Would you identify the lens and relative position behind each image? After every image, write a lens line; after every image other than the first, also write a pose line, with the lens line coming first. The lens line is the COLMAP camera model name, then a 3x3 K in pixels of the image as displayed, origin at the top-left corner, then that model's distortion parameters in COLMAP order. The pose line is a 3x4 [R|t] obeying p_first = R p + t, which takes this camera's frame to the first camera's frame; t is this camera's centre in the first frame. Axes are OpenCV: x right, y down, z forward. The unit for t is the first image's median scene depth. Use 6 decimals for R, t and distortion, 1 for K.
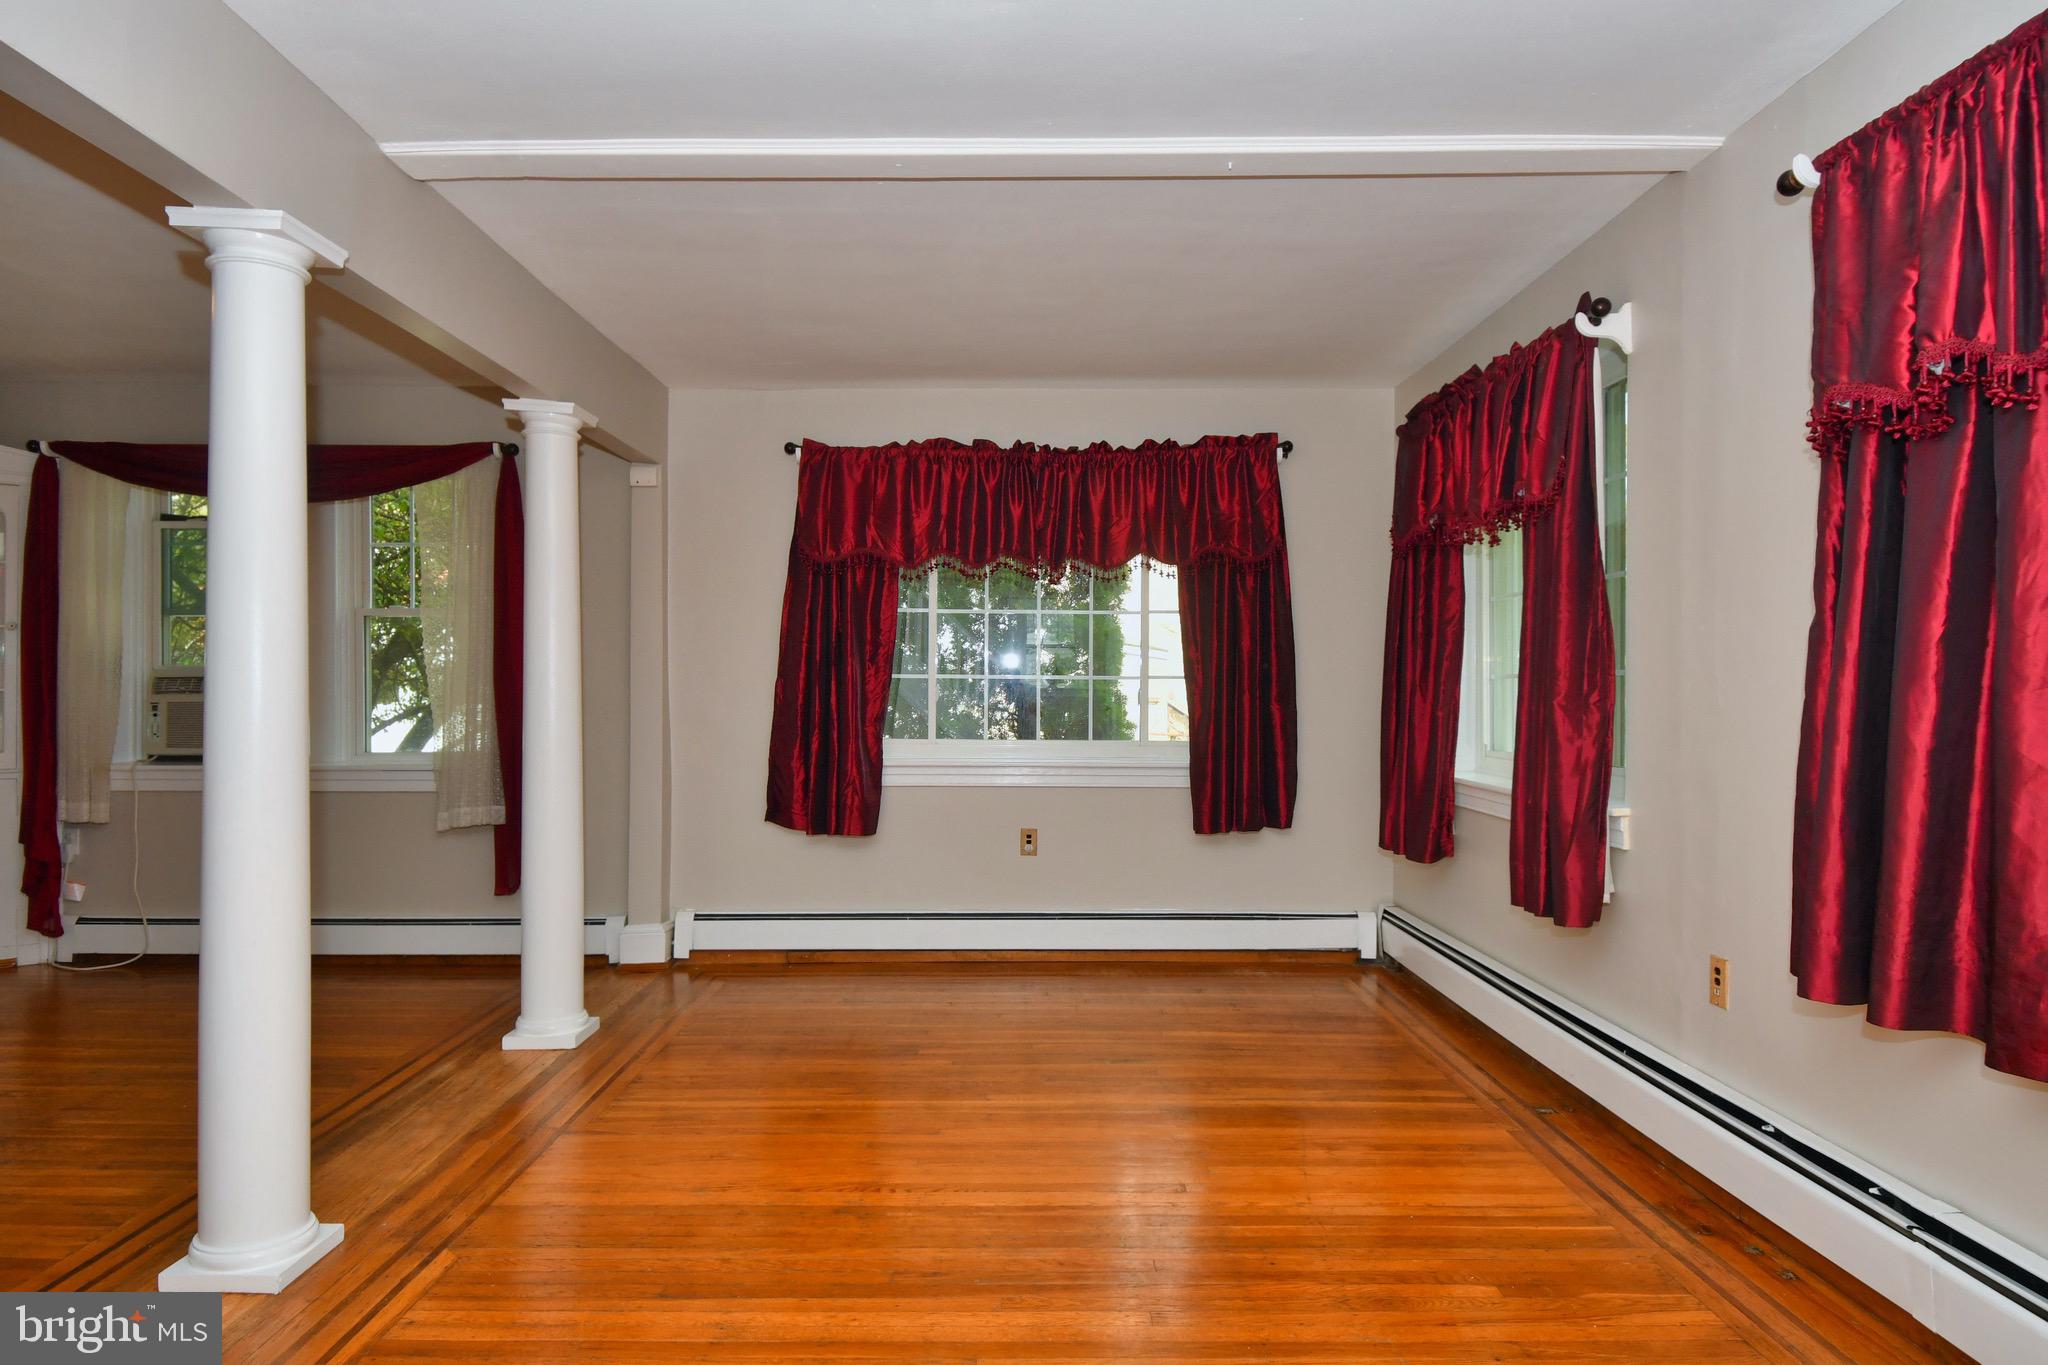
lens RADIAL K [[1204.2, 0, 1016.5], [0, 1204.2, 690.0], [0, 0, 1]] dist [0.032354, -0.038903]
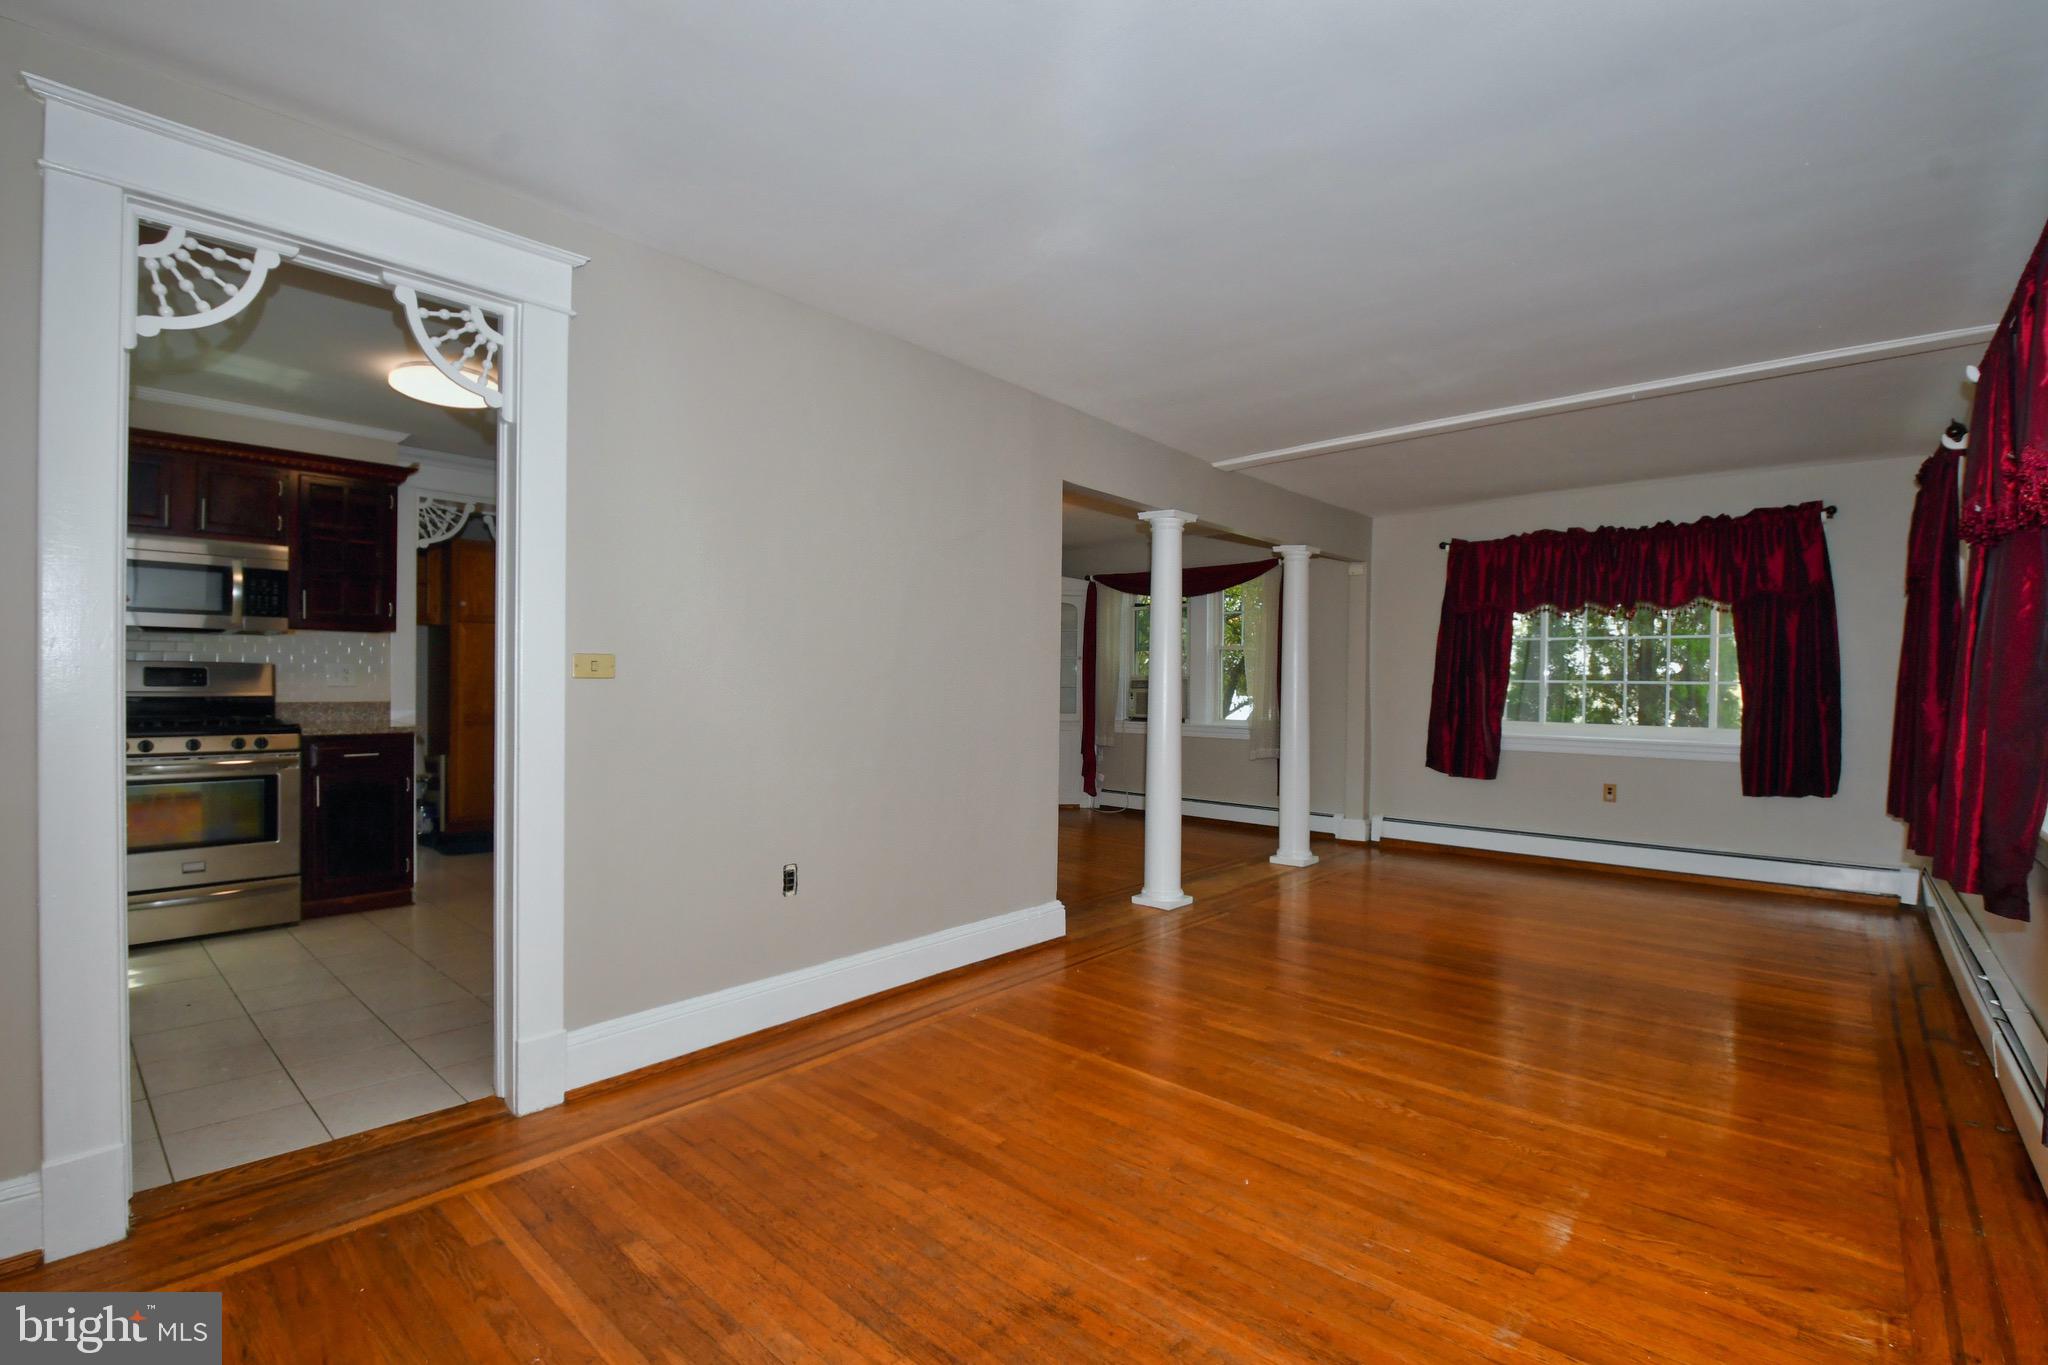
lens RADIAL K [[905.4, 0, 1018.4], [0, 905.4, 692.5], [0, 0, 1]] dist [0.018567, -0.020123]
pose [[0.738064, 0.011879, -0.674626, 0.234514], [-0.008067, 0.999929, 0.008781, -0.002098], [0.674683, -0.001039, 0.738107, -0.335673]]
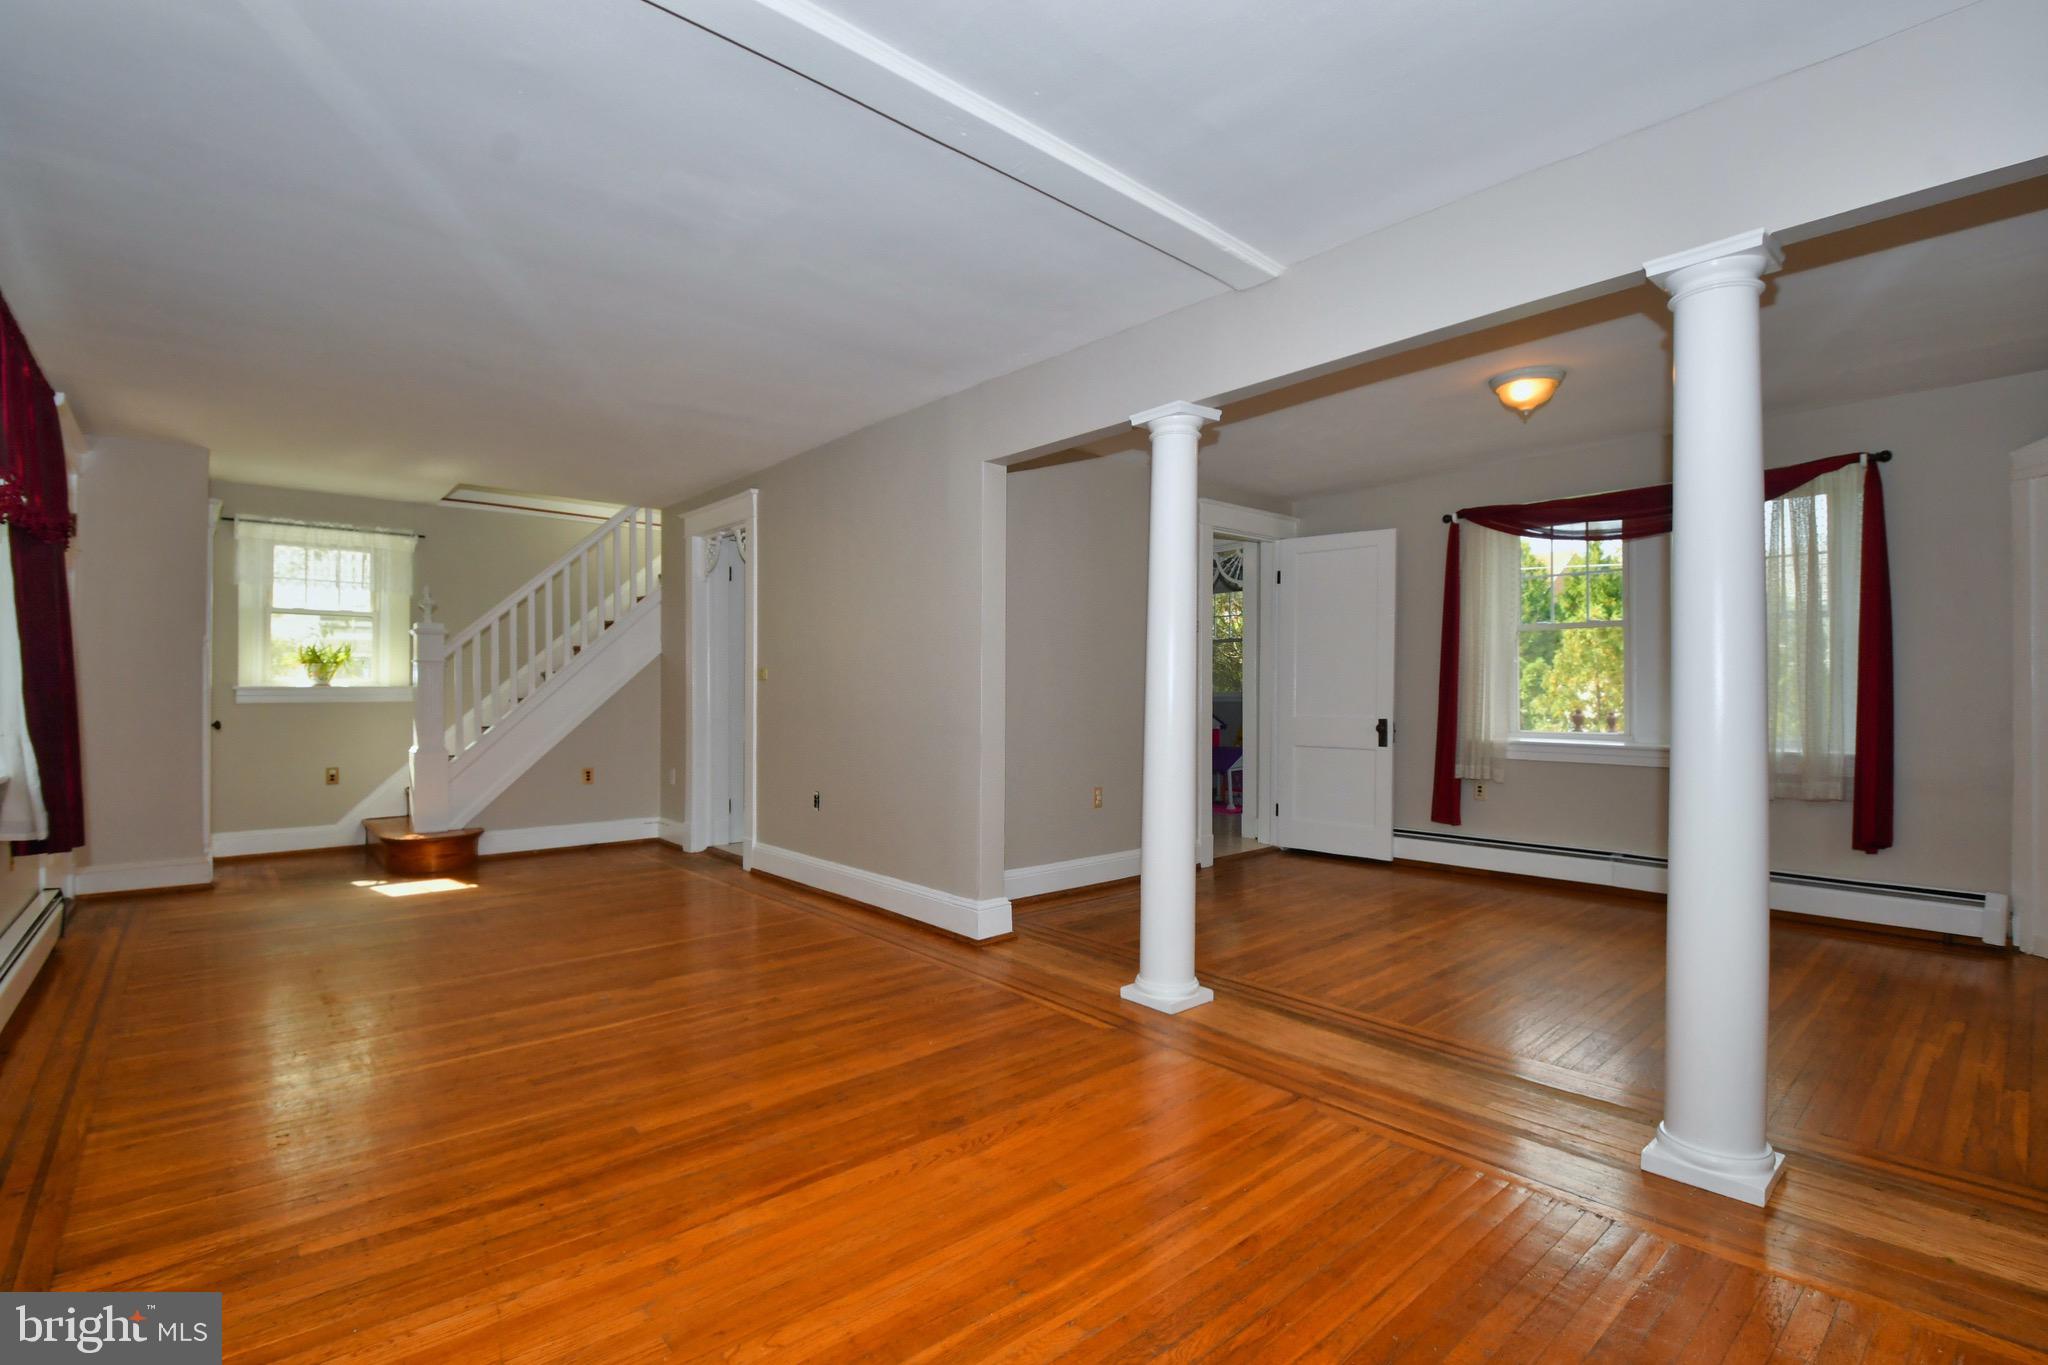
lens RADIAL K [[928.4, 0, 1025.6], [0, 928.4, 688.9], [0, 0, 1]] dist [-0.008995, -0.000398]
pose [[-0.751489, -0.007653, -0.659701, 0.209326], [-0.003811, 0.999966, -0.007259, 0.014506], [0.659734, -0.002941, -0.751493, 0.917700]]
